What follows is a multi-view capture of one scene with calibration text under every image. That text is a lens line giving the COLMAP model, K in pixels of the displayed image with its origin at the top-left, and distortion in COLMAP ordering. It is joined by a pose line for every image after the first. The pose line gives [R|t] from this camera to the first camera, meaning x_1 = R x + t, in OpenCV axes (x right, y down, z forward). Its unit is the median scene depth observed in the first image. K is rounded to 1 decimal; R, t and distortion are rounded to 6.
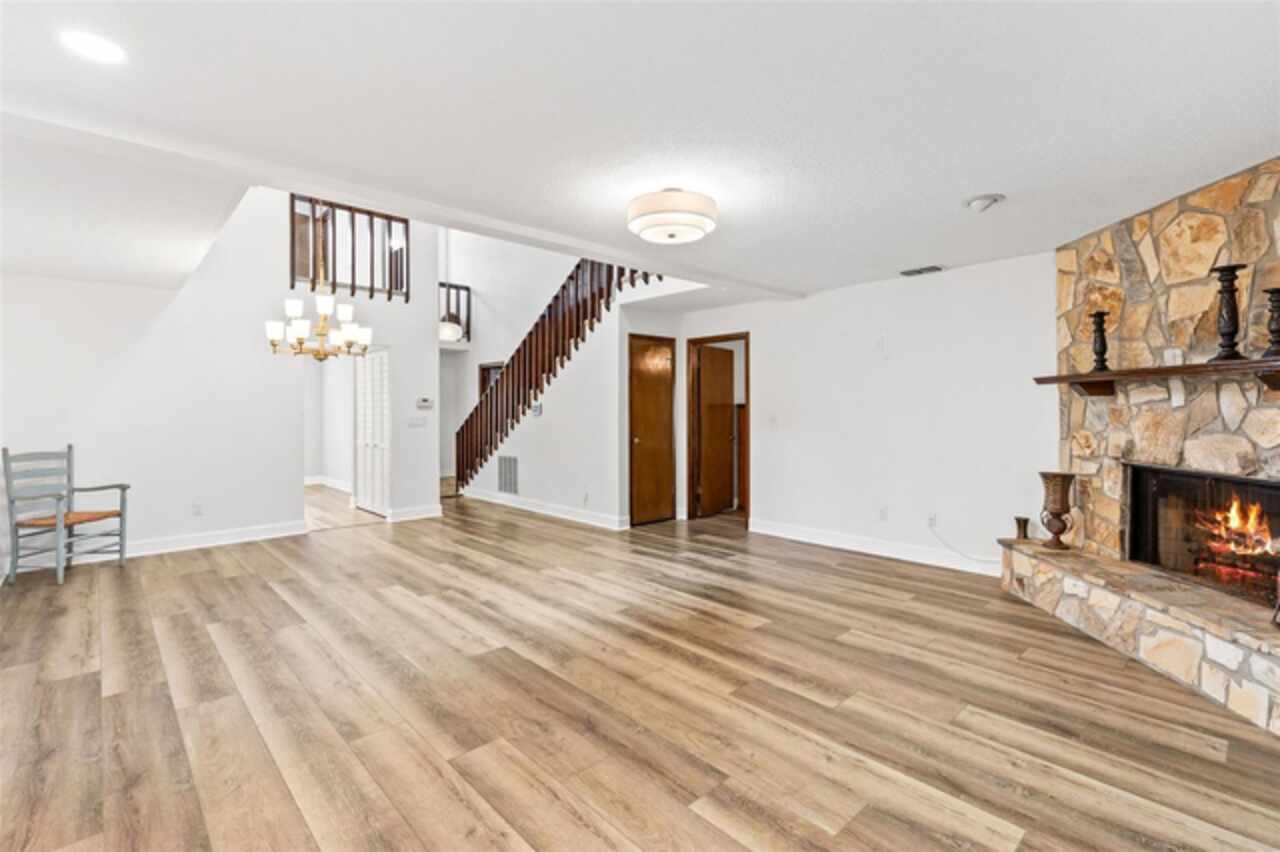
lens RADIAL K [[589.0, 0, 635.6], [0, 589.0, 419.4], [0, 0, 1]] dist [0.010905, 0.000959]
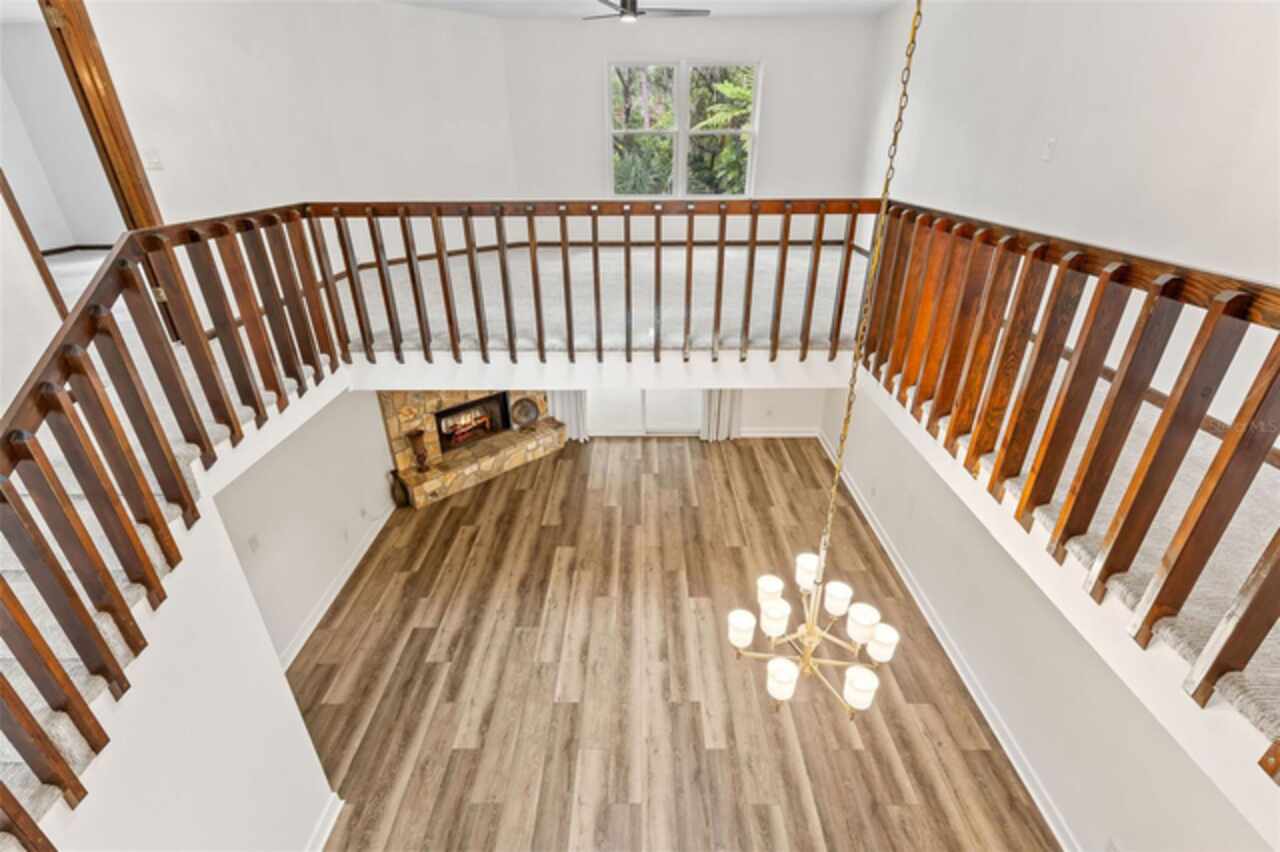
lens RADIAL K [[589.0, 0, 638.4], [0, 589.0, 432.3], [0, 0, 1]] dist [0.010905, 0.000959]
pose [[-0.739854, -0.298842, 0.602752, -0.910074], [0.016223, 0.887743, 0.460053, -0.771673], [-0.672572, 0.350151, -0.651952, 1.847832]]
